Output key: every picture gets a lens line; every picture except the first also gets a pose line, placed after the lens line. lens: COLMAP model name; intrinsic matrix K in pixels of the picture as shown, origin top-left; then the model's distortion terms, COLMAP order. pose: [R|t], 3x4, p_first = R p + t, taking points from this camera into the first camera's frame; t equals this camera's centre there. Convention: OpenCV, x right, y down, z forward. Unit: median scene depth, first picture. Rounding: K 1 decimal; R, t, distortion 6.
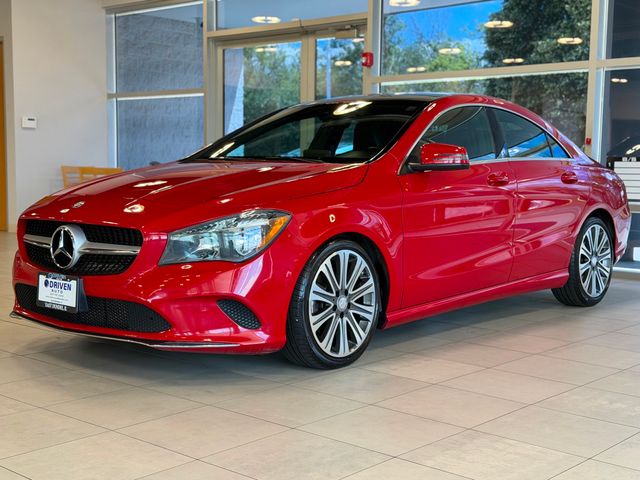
lens RADIAL K [[915.5, 0, 322.0], [0, 915.5, 243.0], [0, 0, 1]] dist [0.103376, 0.000000]
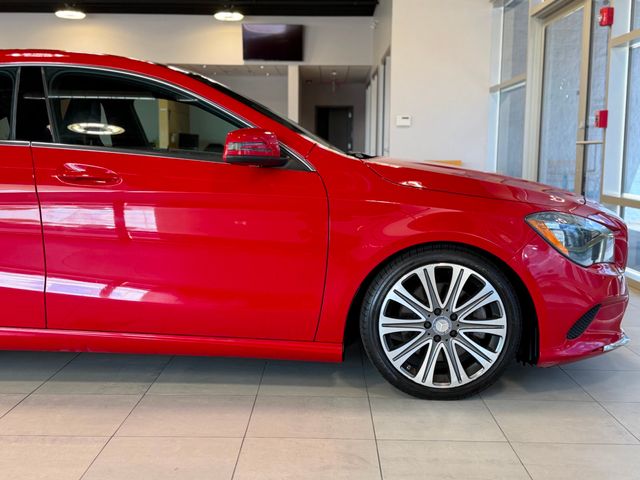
lens RADIAL K [[759.4, 0, 329.4], [0, 759.4, 267.0], [0, 0, 1]] dist [0.023414, 0.000000]
pose [[0.643871, 0.101790, -0.758333, 0.887405], [-0.059650, 0.994773, 0.082881, -0.069694], [0.762806, -0.008130, 0.646577, 0.920751]]
